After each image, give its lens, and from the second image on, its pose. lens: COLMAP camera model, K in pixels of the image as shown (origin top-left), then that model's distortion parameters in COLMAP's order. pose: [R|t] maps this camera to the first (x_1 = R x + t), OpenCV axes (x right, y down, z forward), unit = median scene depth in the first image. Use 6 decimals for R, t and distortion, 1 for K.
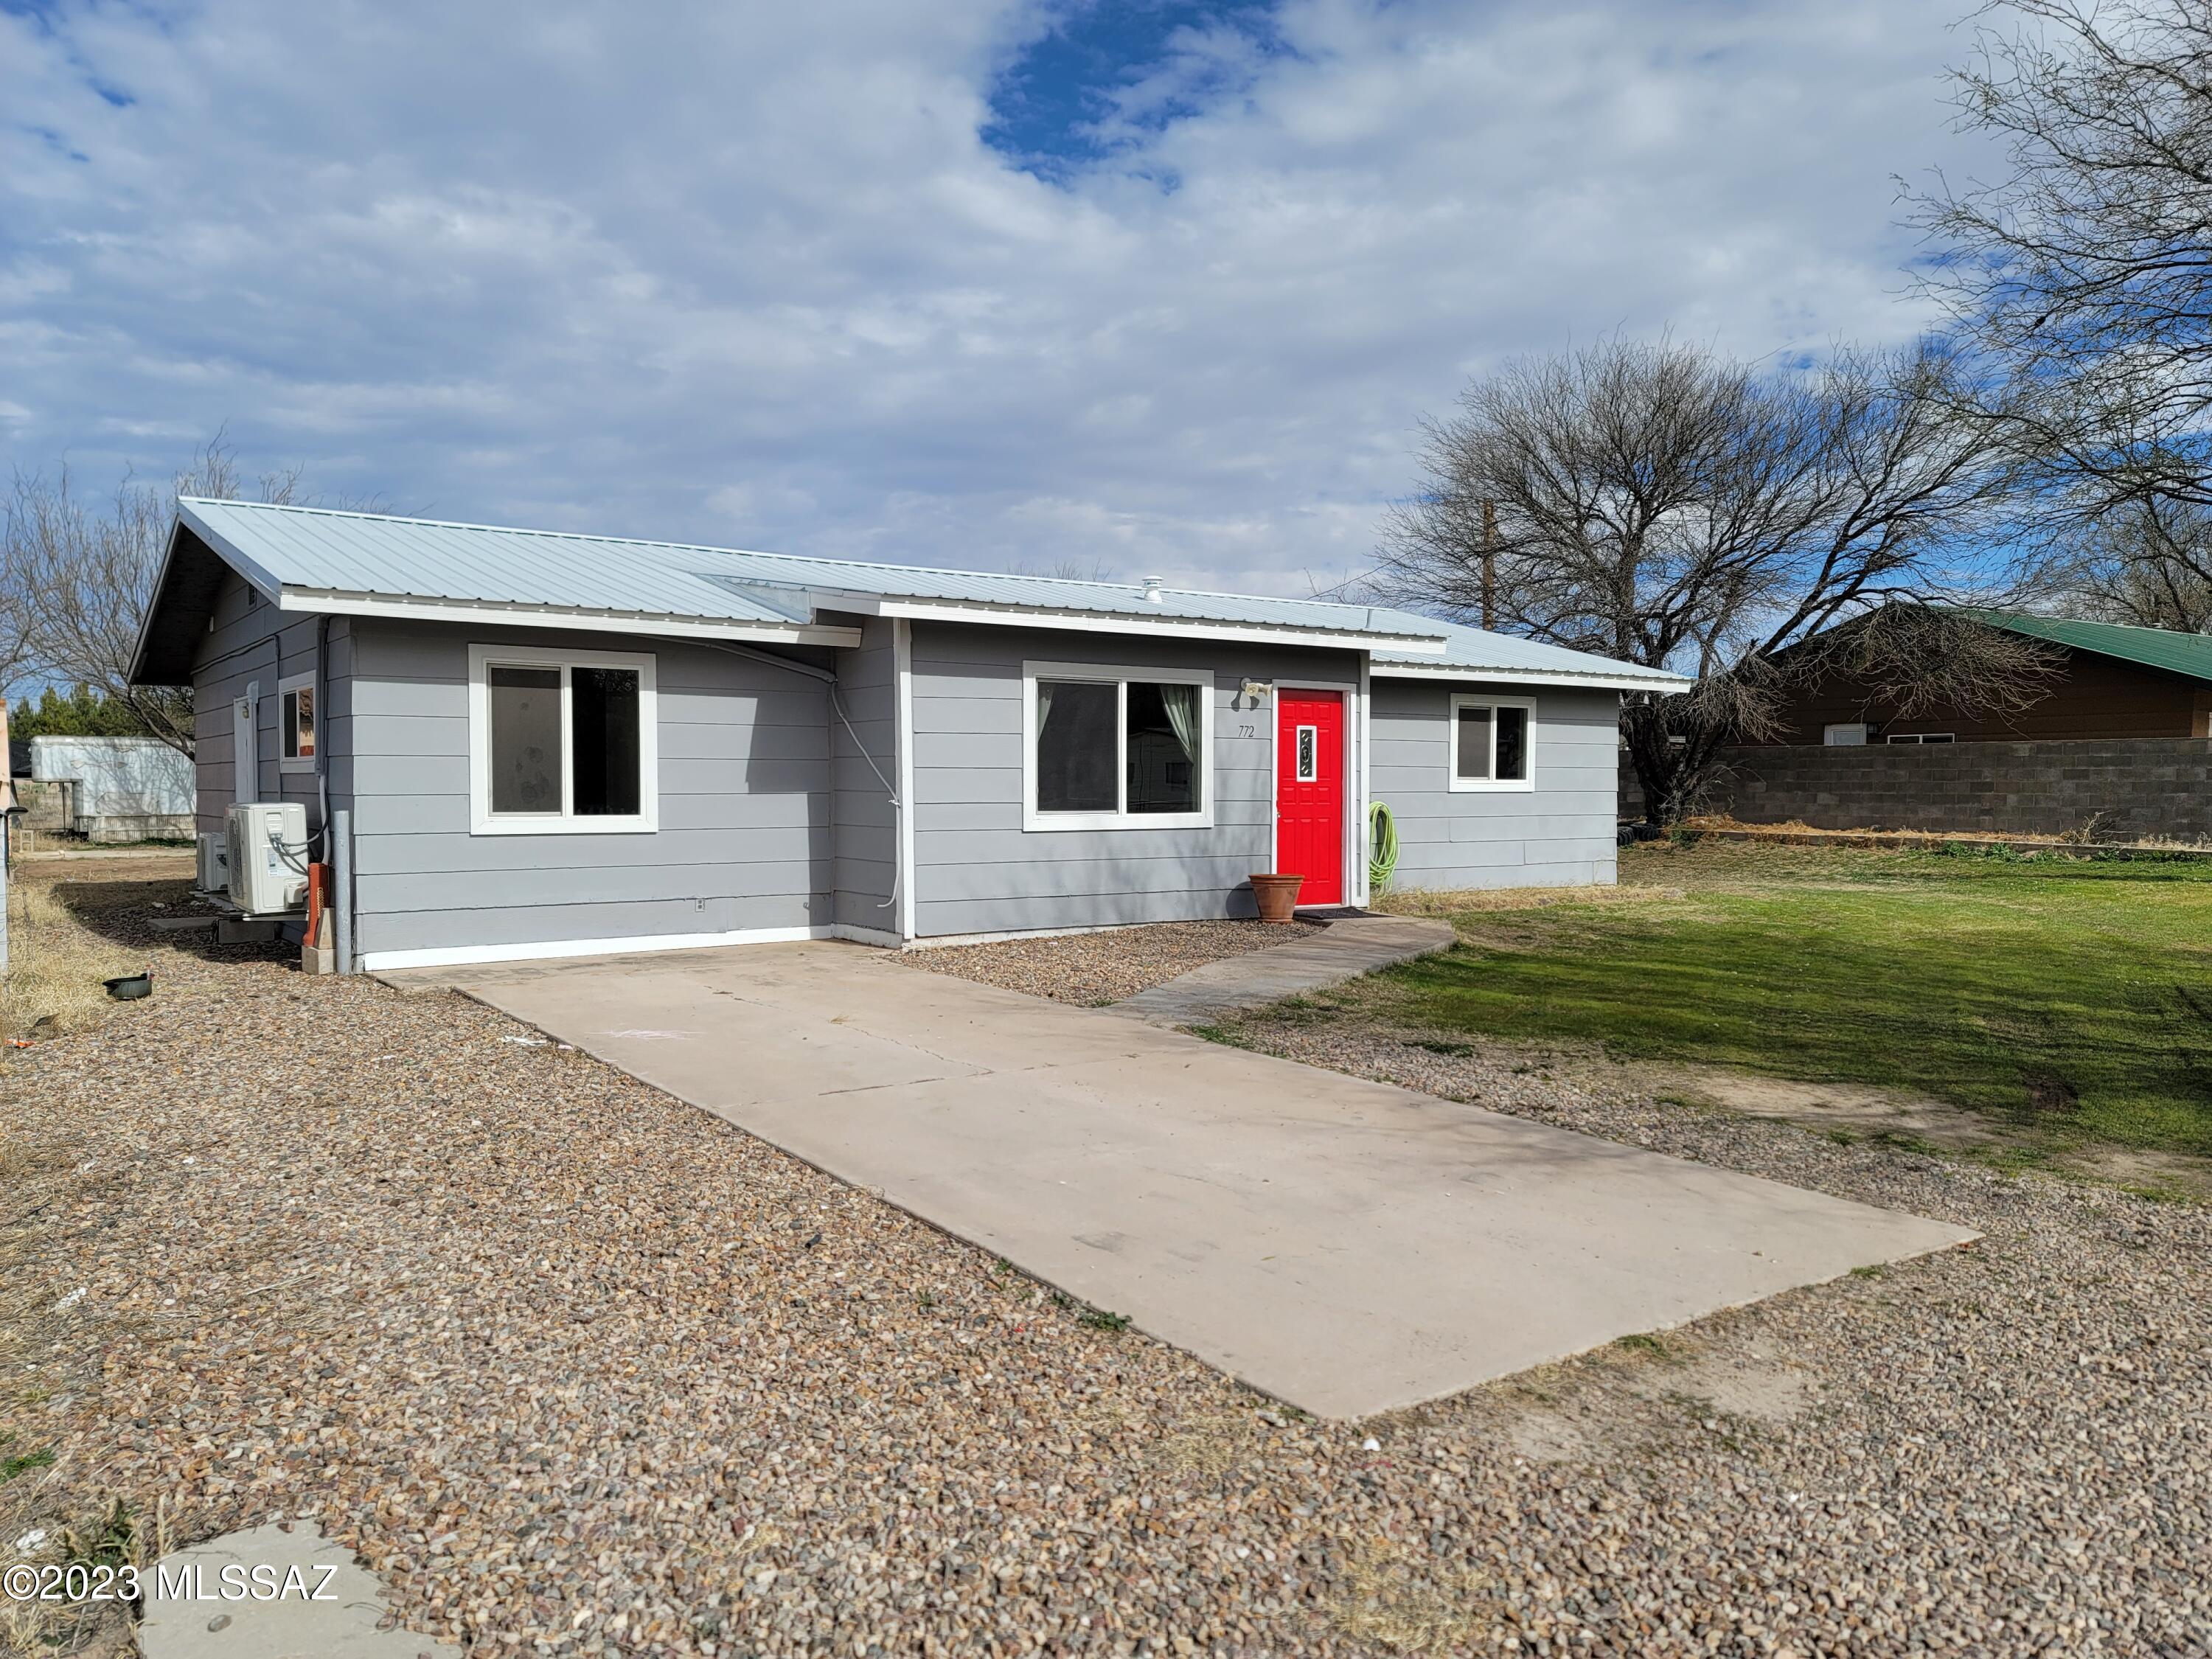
lens RADIAL K [[1588.9, 0, 1098.3], [0, 1588.9, 836.8], [0, 0, 1]] dist [0.102345, -0.100902]
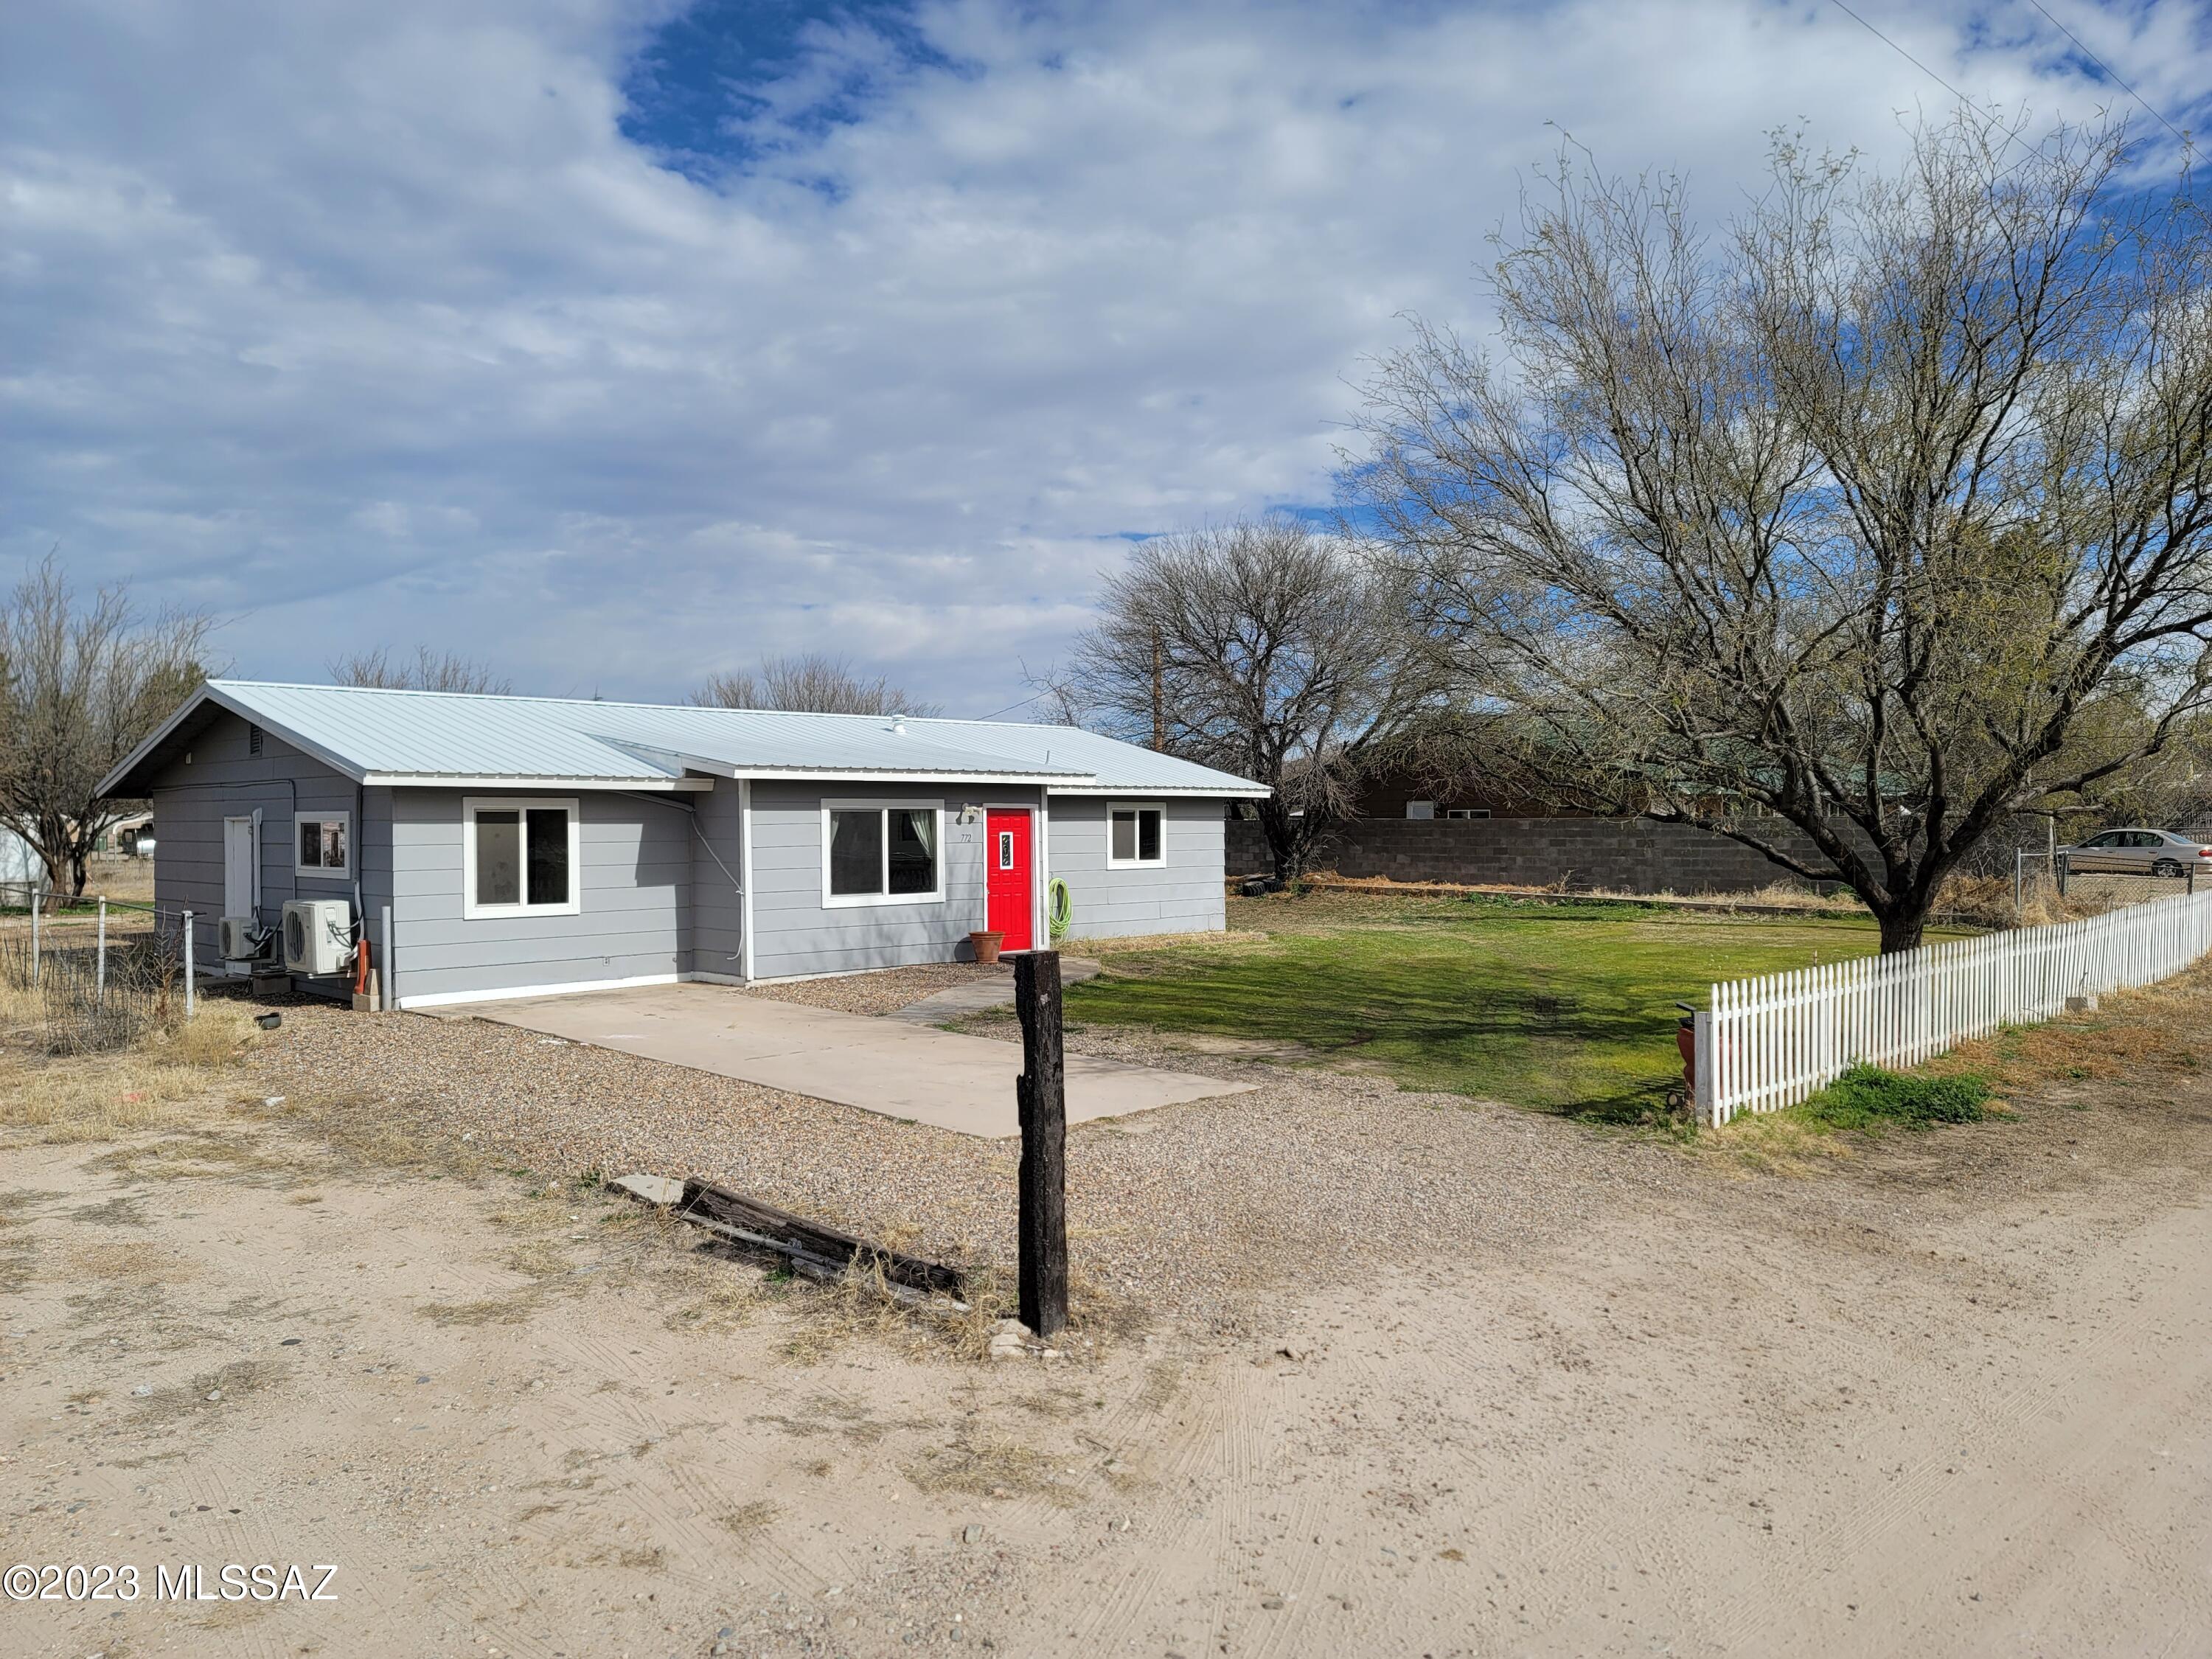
lens RADIAL K [[1588.9, 0, 1098.3], [0, 1588.9, 836.8], [0, 0, 1]] dist [0.102345, -0.100902]
pose [[0.985452, -0.007997, 0.169767, -0.042459], [0.011886, 0.999689, -0.021904, -0.033954], [-0.169539, 0.023604, 0.985241, -0.543746]]
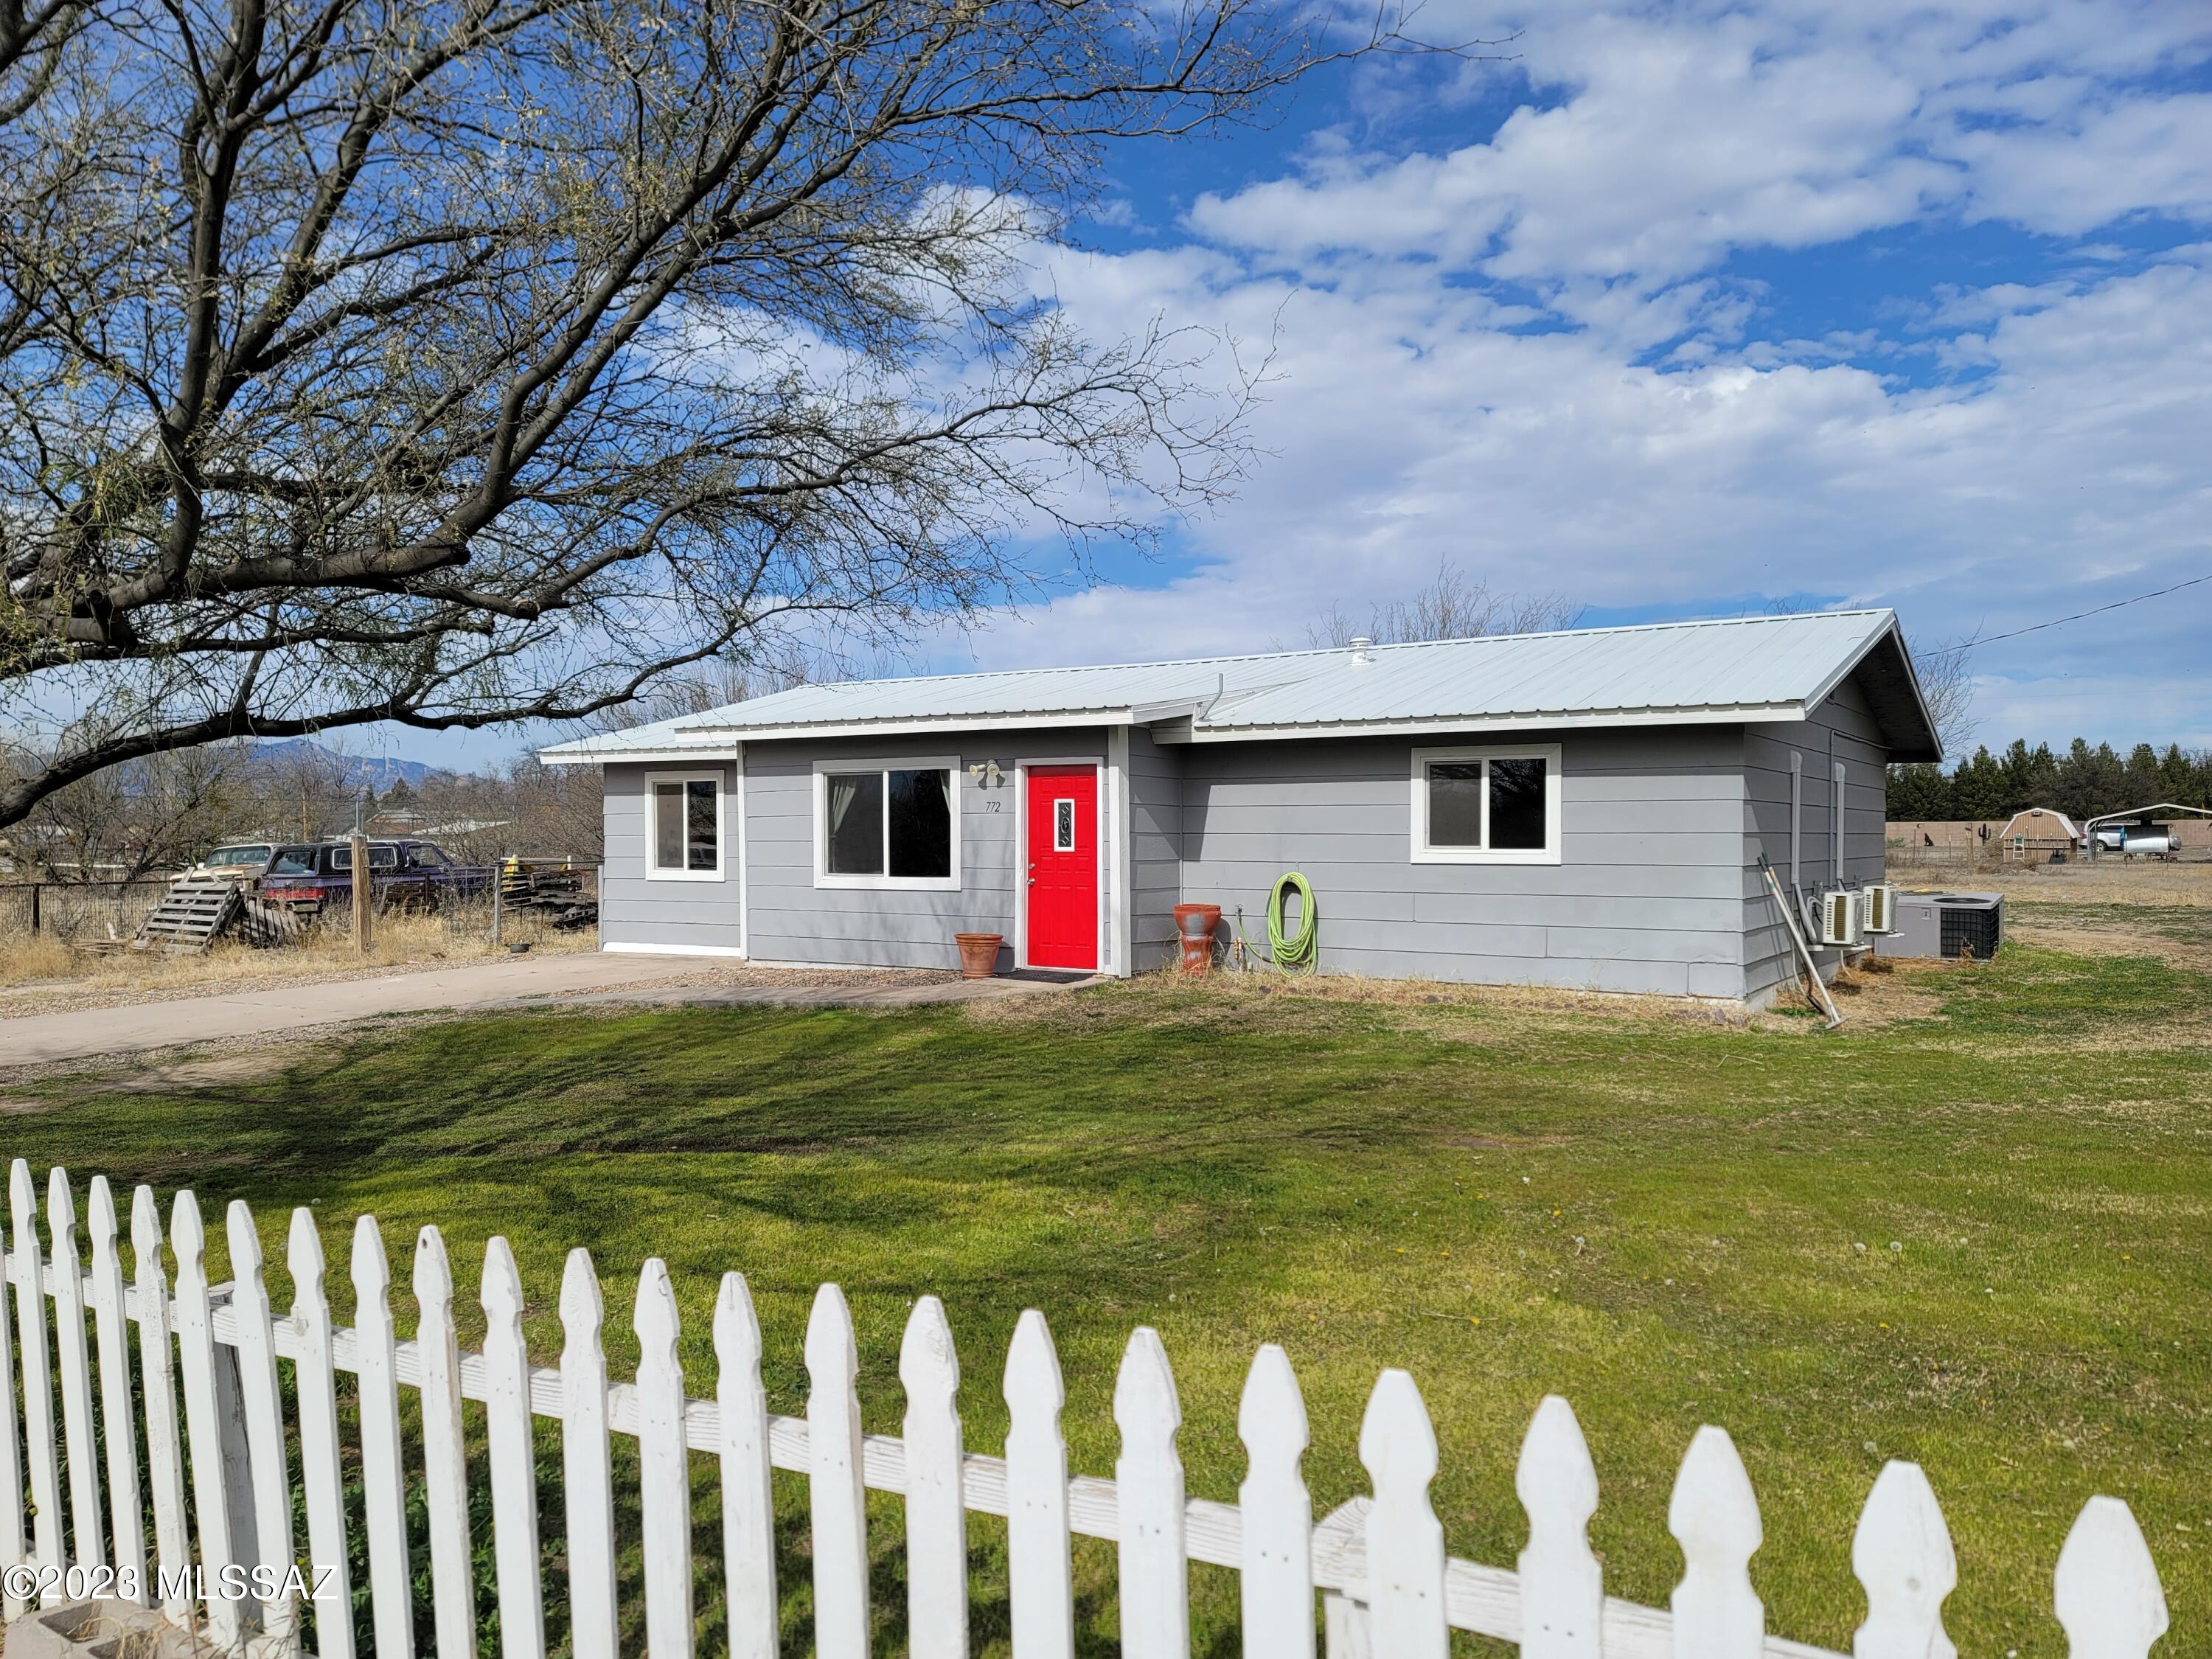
lens RADIAL K [[1588.9, 0, 1098.3], [0, 1588.9, 836.8], [0, 0, 1]] dist [0.102345, -0.100902]
pose [[0.382505, -0.000348, -0.923953, 1.215908], [-0.028254, 0.999528, -0.012073, -0.035156], [0.923521, 0.030723, 0.382315, 0.668432]]
